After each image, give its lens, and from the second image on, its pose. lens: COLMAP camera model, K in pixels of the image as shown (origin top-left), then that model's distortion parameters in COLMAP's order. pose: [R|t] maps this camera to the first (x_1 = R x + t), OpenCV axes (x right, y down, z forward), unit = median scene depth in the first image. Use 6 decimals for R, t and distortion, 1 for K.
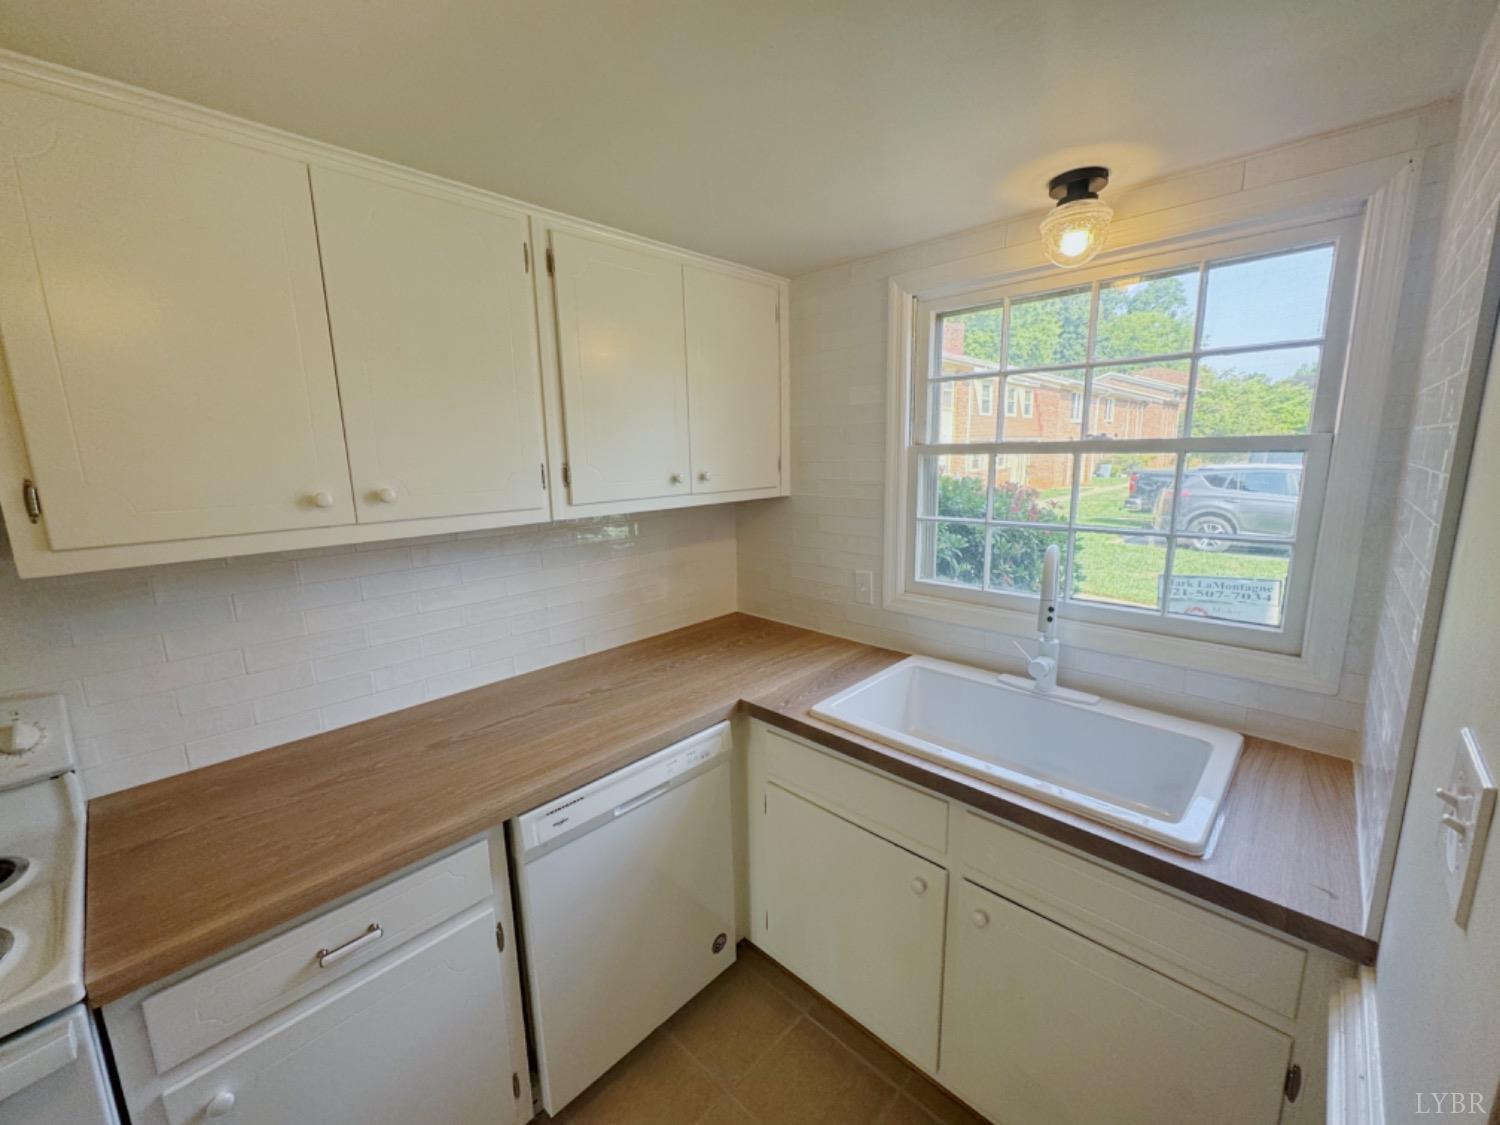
lens RADIAL K [[591.2, 0, 753.3], [0, 591.2, 558.2], [0, 0, 1]] dist [0.000191, 0.000134]
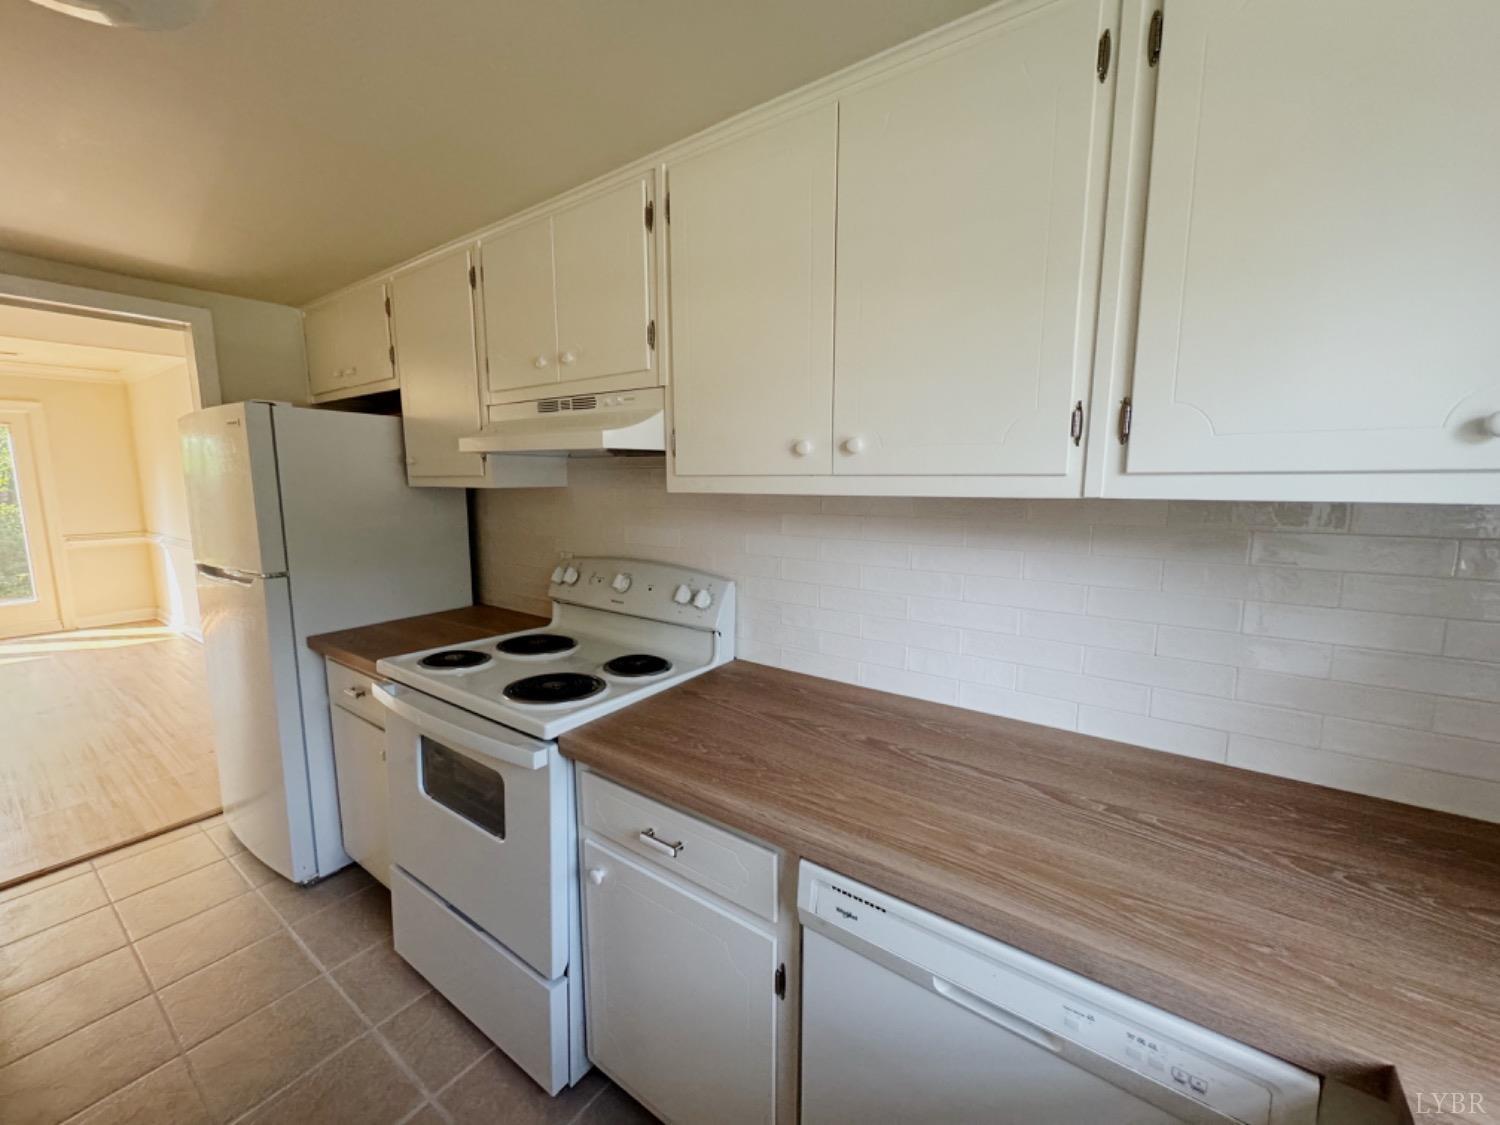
lens RADIAL K [[609.9, 0, 753.7], [0, 609.9, 558.3], [0, 0, 1]] dist [0.000312, 0.000325]
pose [[0.134122, 0.152904, -0.979097, 0.243343], [-0.174081, 0.976295, 0.128620, -0.024862], [0.975555, 0.153192, 0.157561, 0.601192]]
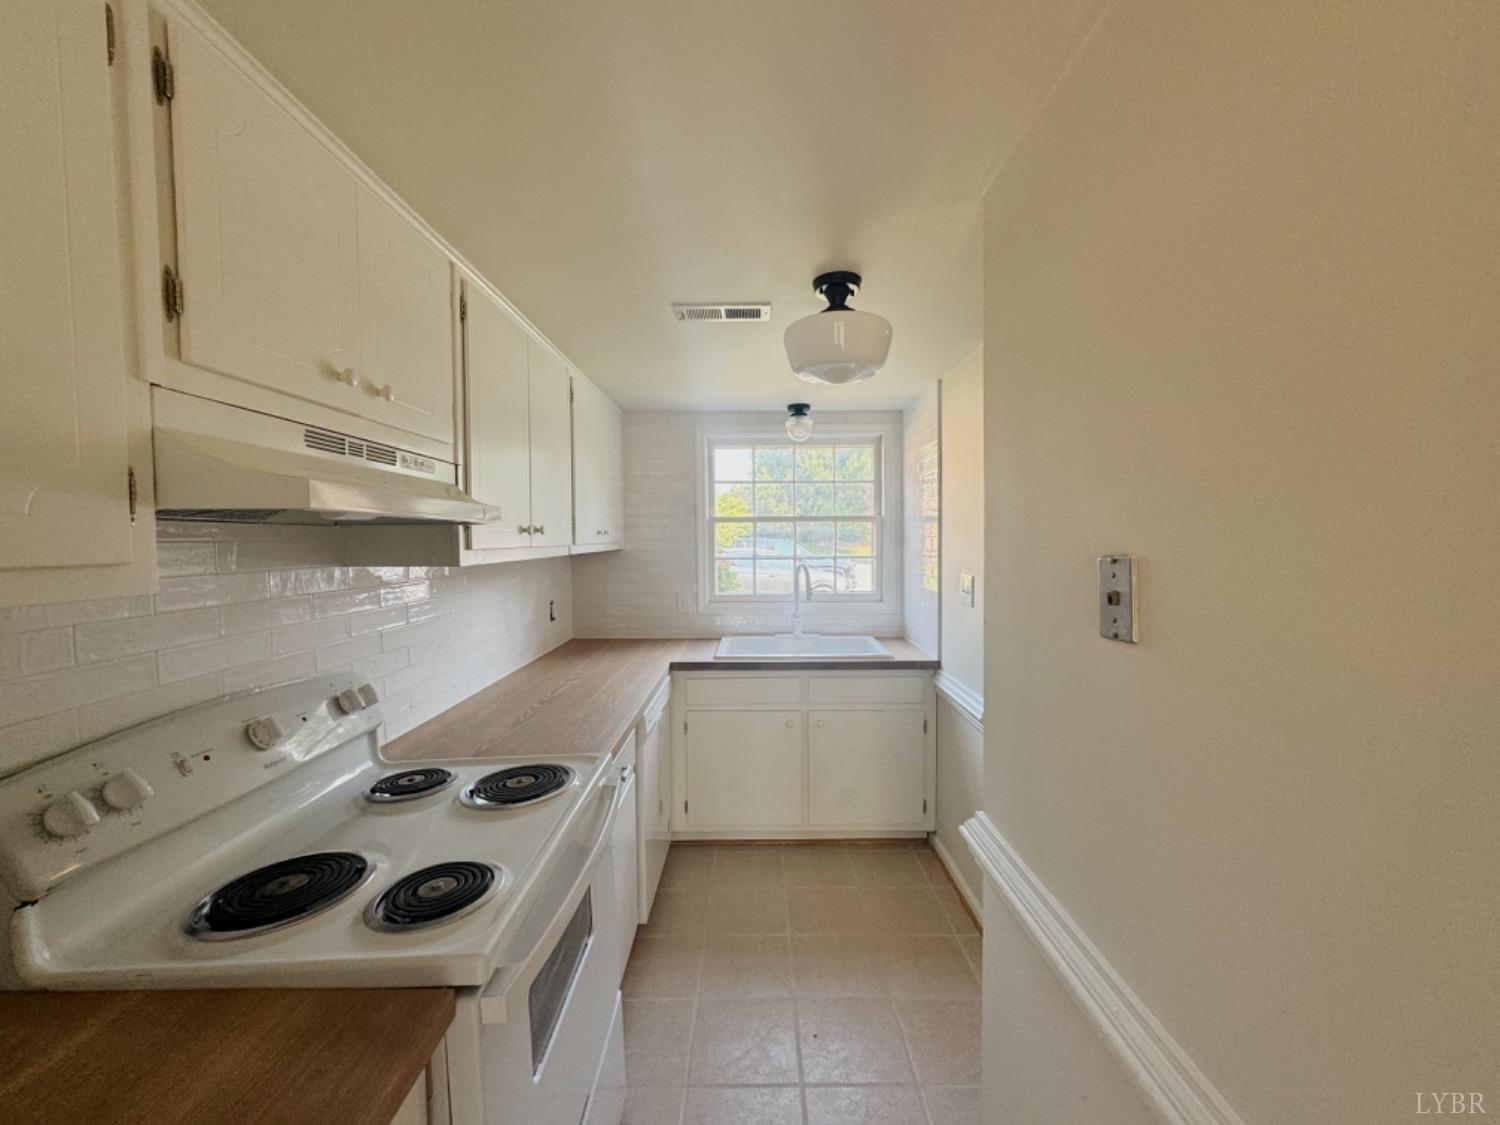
lens RADIAL K [[609.9, 0, 753.7], [0, 609.9, 558.3], [0, 0, 1]] dist [0.000312, 0.000325]
pose [[0.717521, -0.006497, 0.696506, -1.103043], [0.109341, 0.988610, -0.103418, 0.162936], [-0.687901, 0.150362, 0.710059, -0.431698]]
